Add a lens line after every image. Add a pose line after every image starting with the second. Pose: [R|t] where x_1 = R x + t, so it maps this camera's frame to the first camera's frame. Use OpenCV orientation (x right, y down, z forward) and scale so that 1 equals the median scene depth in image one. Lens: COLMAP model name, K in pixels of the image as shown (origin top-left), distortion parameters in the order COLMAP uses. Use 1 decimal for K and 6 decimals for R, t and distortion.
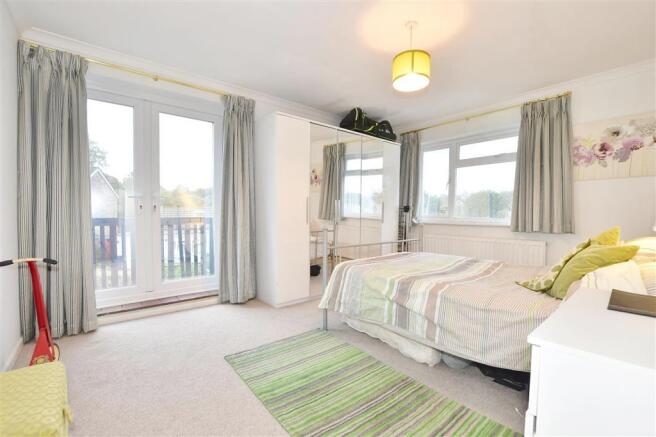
lens RADIAL K [[289.6, 0, 327.7], [0, 289.6, 220.9], [0, 0, 1]] dist [-0.028419, 0.001177]
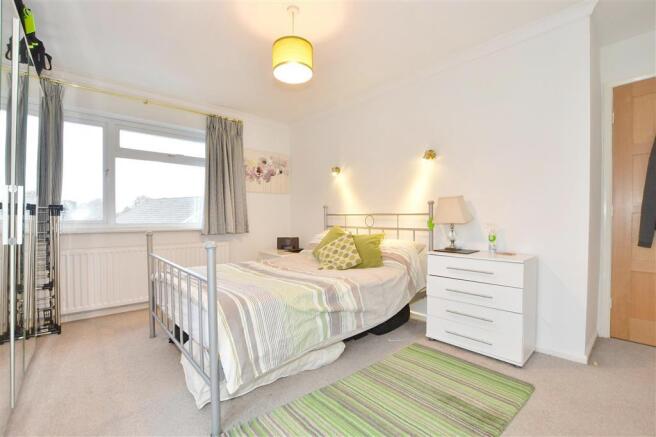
lens RADIAL K [[289.6, 0, 327.7], [0, 289.6, 220.9], [0, 0, 1]] dist [-0.028419, 0.001177]
pose [[-0.035960, -0.014152, 0.999253, -0.478335], [0.027089, 0.999518, 0.015131, -0.019491], [-0.998986, 0.027613, -0.035559, 0.709867]]
